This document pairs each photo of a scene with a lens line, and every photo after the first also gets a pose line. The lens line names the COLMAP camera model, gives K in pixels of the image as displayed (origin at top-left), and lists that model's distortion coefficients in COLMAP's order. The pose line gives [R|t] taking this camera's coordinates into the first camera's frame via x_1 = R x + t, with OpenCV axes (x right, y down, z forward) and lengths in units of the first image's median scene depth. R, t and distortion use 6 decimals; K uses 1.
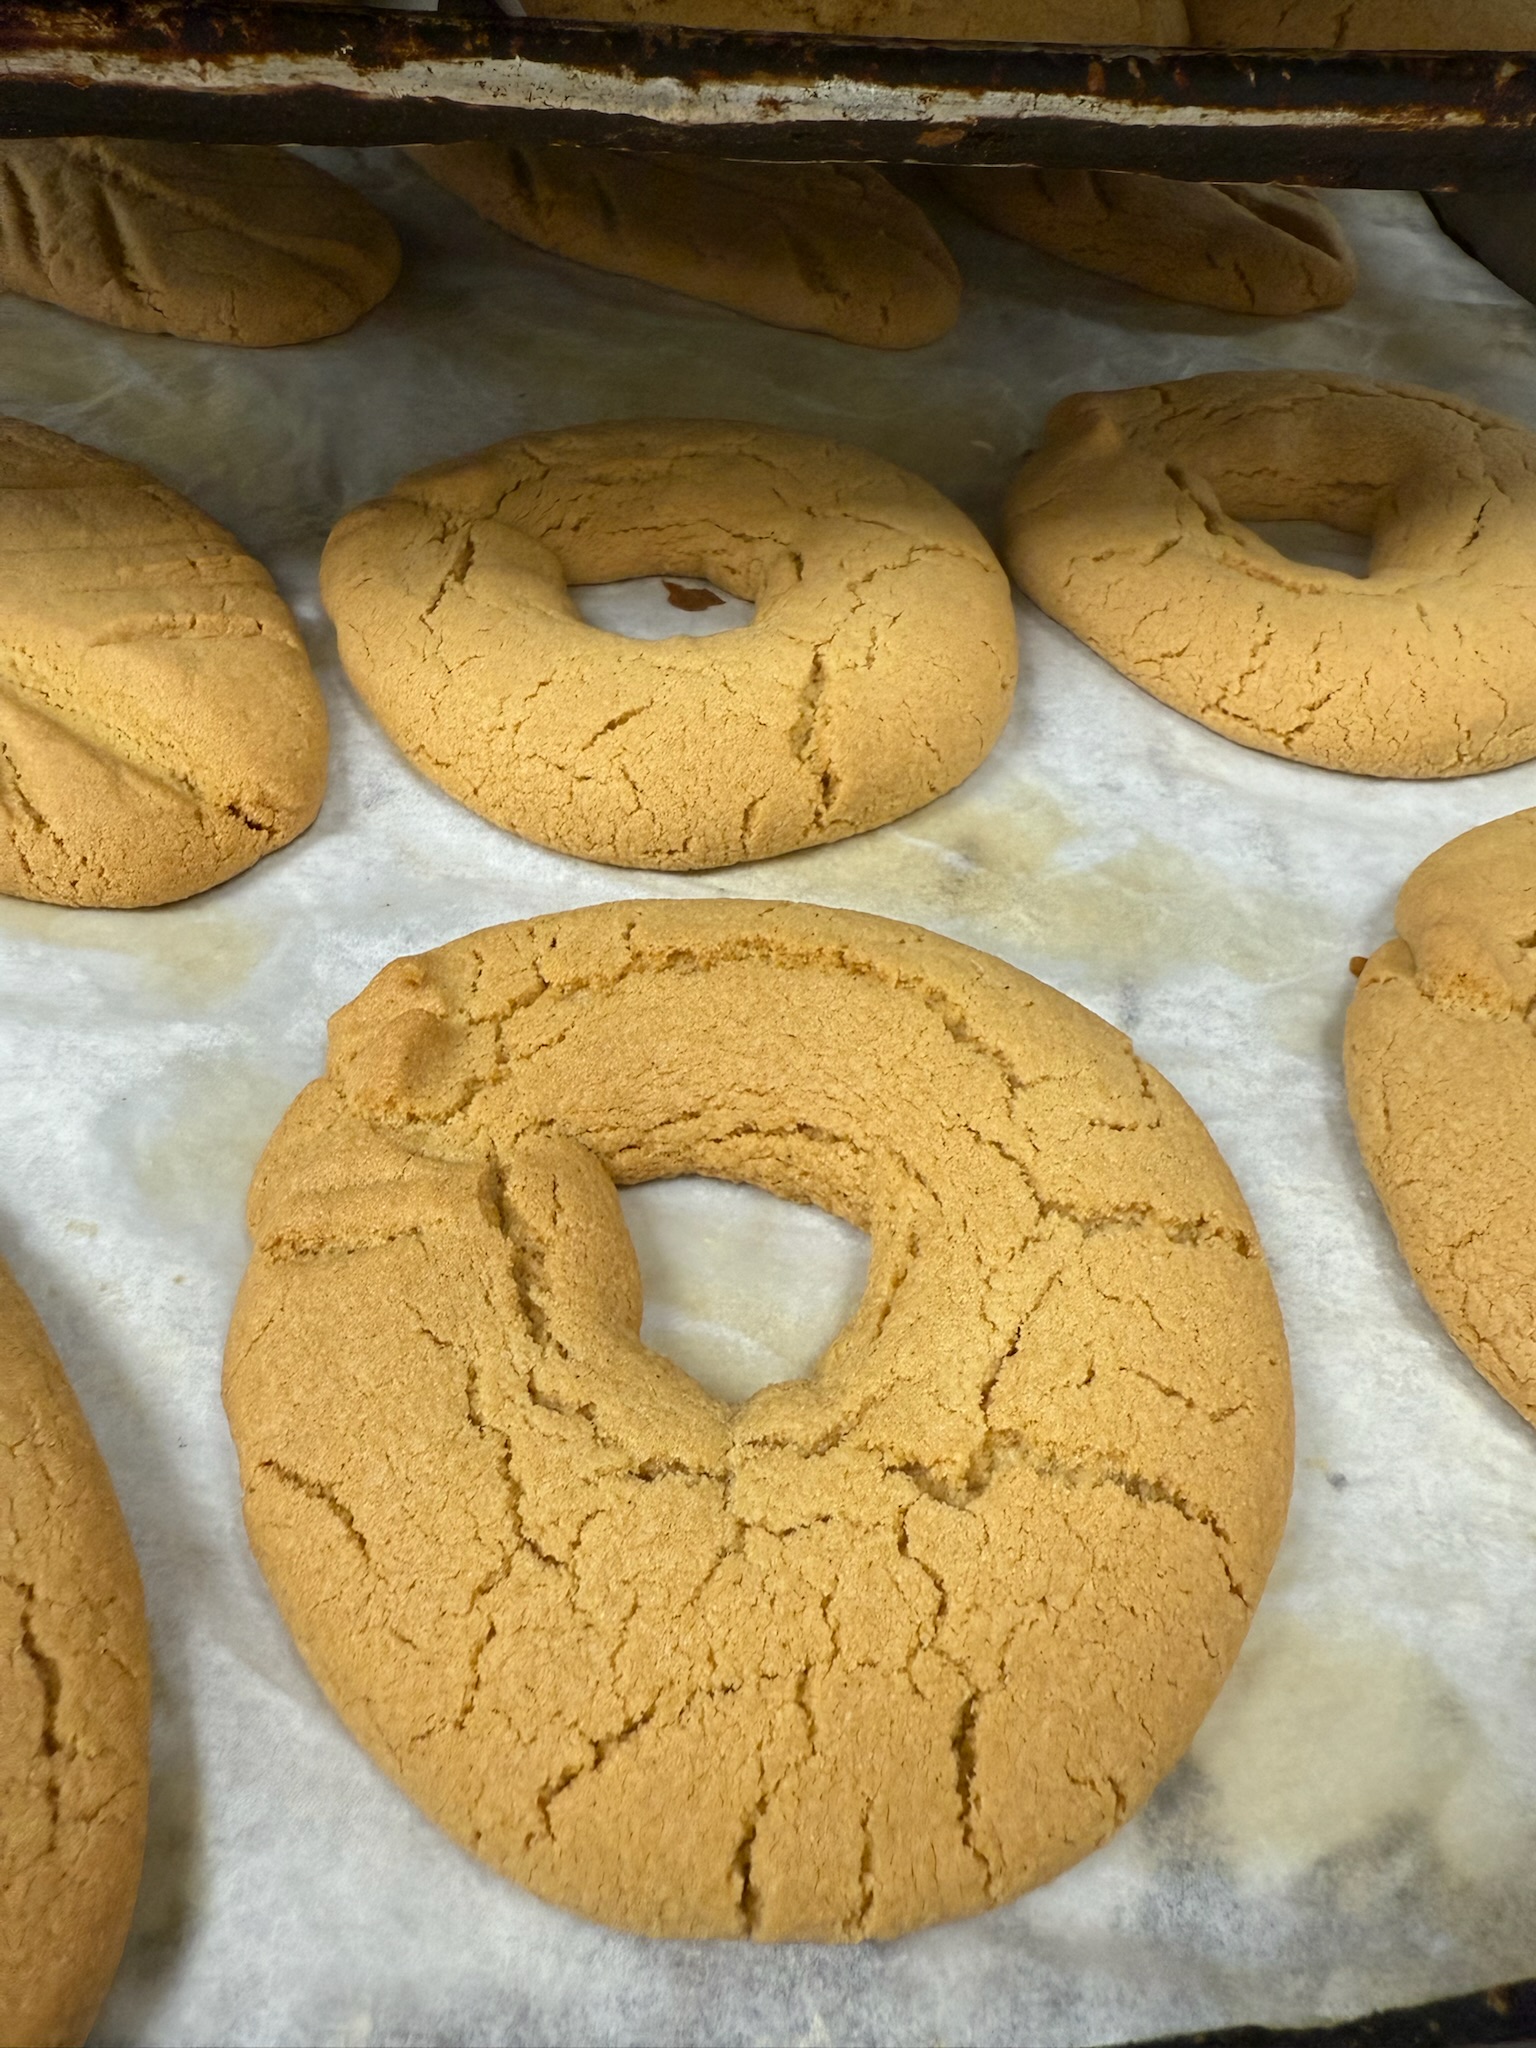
lens RADIAL K [[1445.4, 0, 772.9], [0, 1445.4, 864.9], [0, 0, 1]] dist [0.016038, 0.008864]
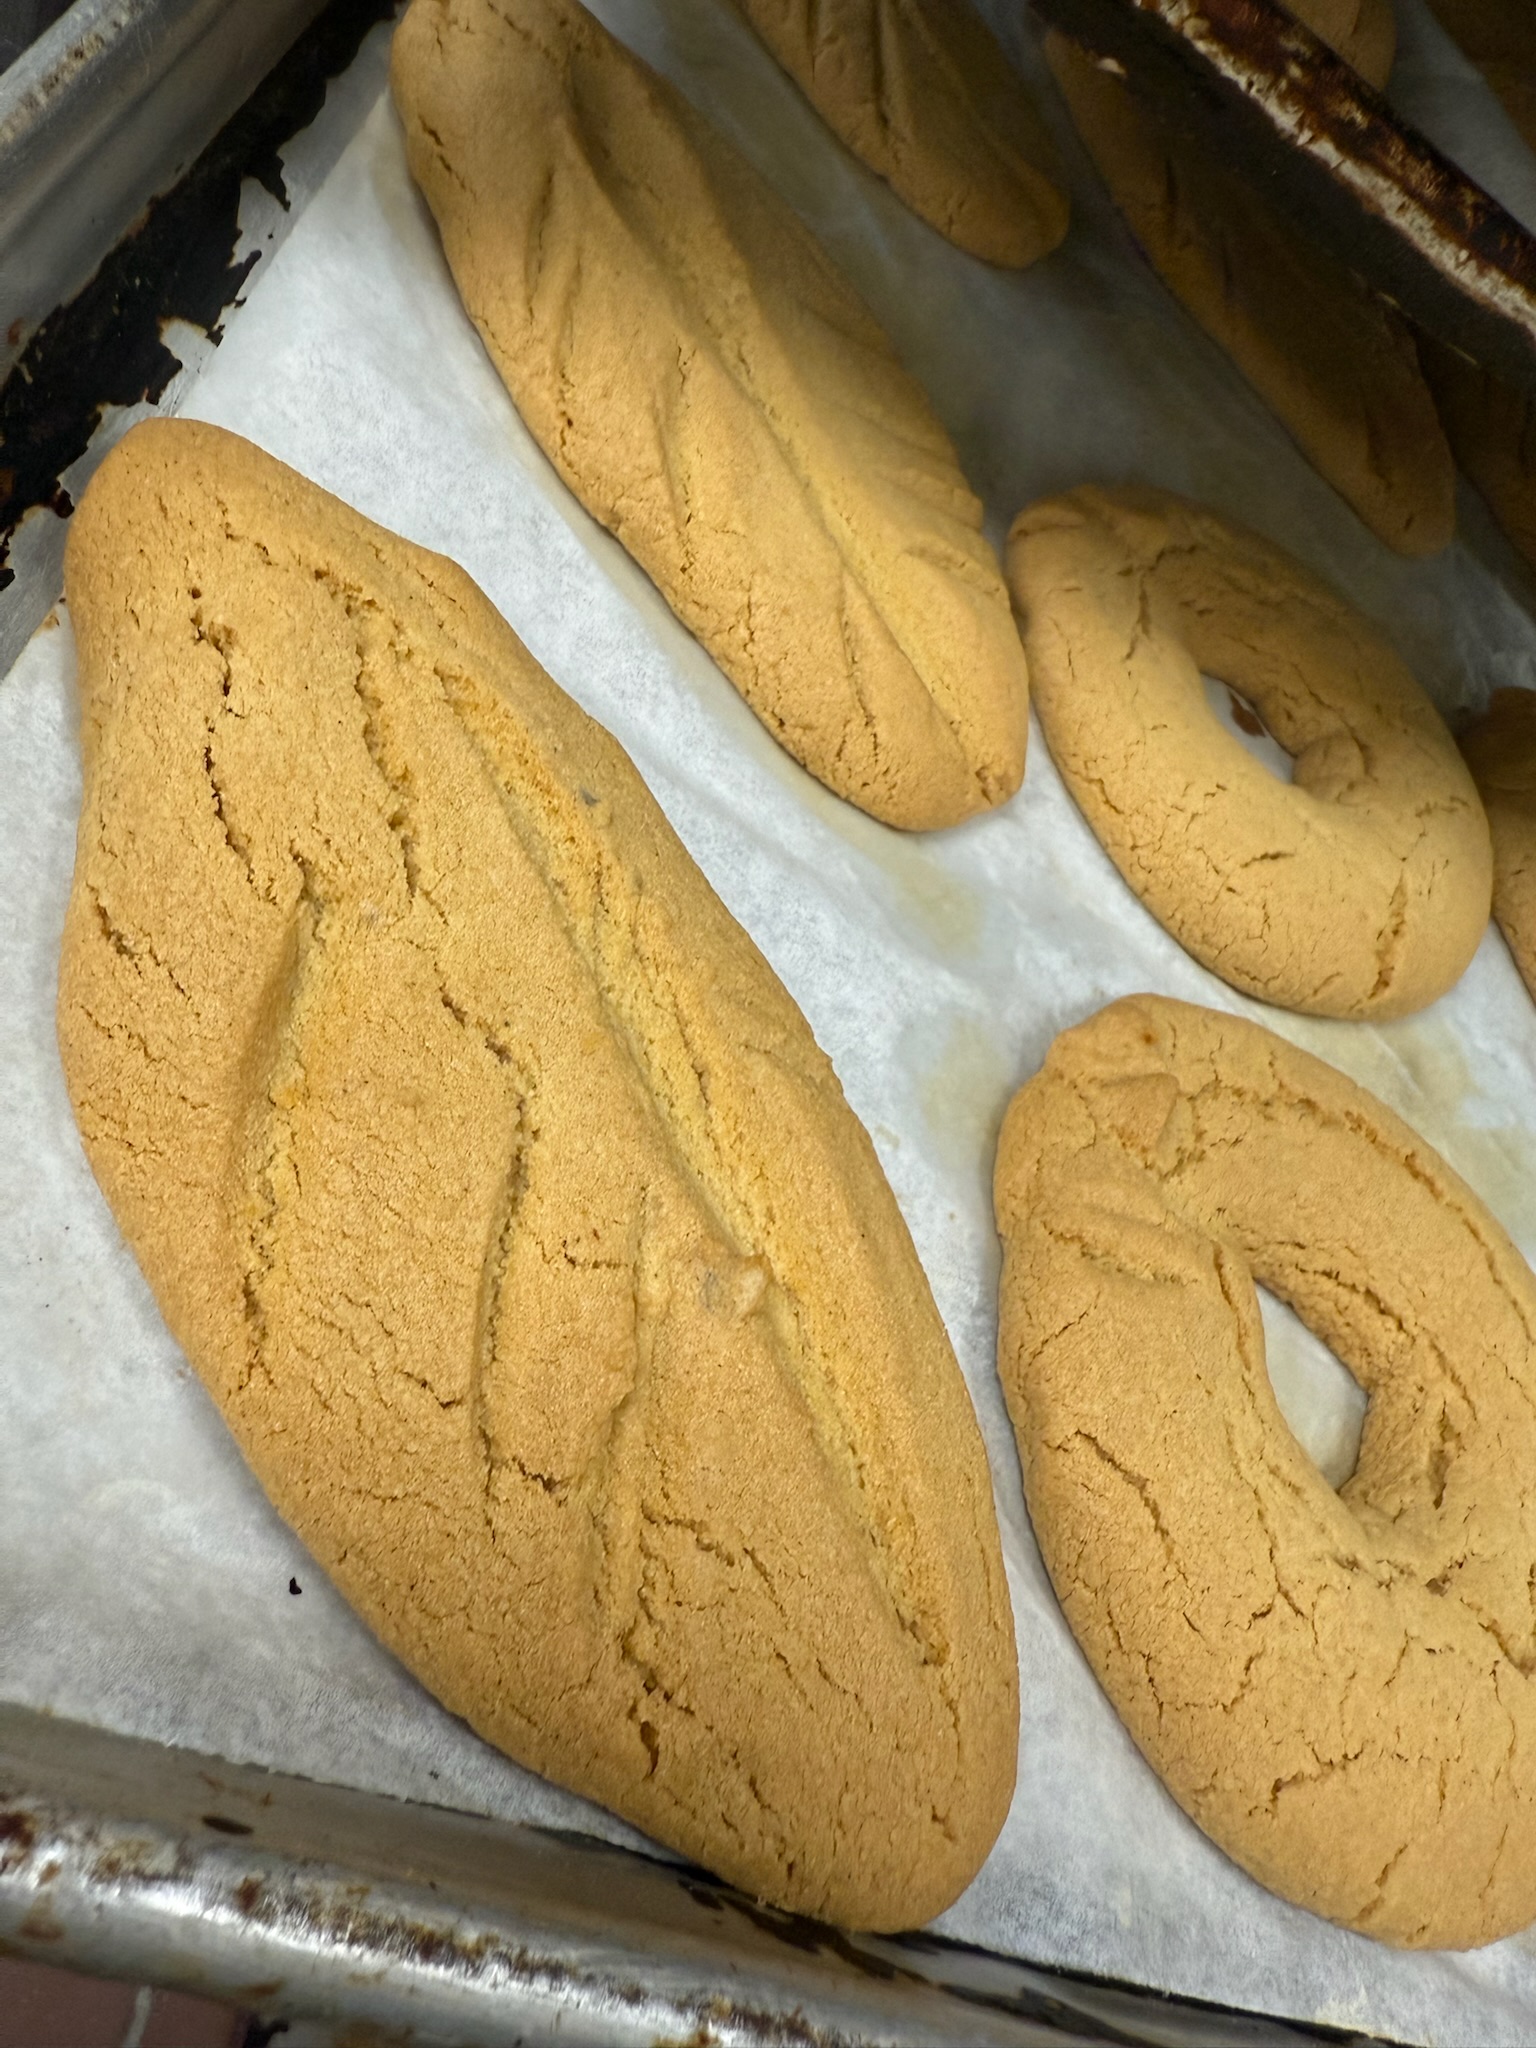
lens RADIAL K [[1445.4, 0, 772.9], [0, 1445.4, 864.9], [0, 0, 1]] dist [0.016038, 0.008864]
pose [[0.852606, 0.464065, 0.240223, -0.873114], [-0.488818, 0.870791, 0.052723, 0.047476], [-0.184718, -0.162377, 0.969285, -0.042294]]
